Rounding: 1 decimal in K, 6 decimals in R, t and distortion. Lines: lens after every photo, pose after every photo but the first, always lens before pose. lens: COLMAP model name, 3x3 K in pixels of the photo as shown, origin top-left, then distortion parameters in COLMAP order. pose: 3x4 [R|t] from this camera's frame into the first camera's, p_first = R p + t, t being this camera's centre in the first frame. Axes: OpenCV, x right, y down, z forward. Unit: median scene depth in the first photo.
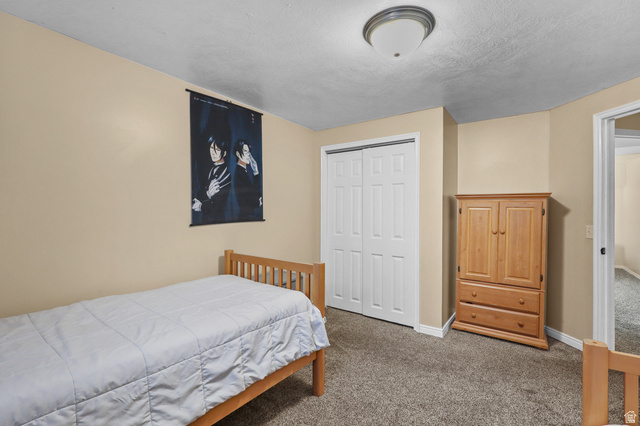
lens RADIAL K [[301.0, 0, 318.5], [0, 301.0, 211.0], [0, 0, 1]] dist [-0.002513, 0.001467]
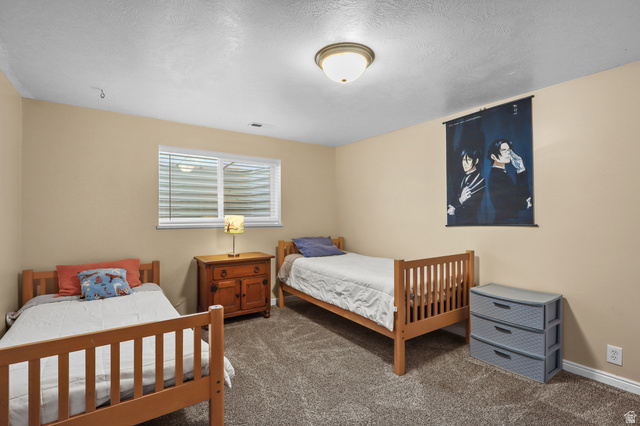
lens RADIAL K [[301.0, 0, 318.7], [0, 301.0, 217.7], [0, 0, 1]] dist [-0.002513, 0.001467]
pose [[-0.326733, 0.002615, -0.945113, 0.912410], [0.000529, 0.999997, 0.002584, 0.008333], [0.945117, 0.000344, -0.326733, 0.839515]]
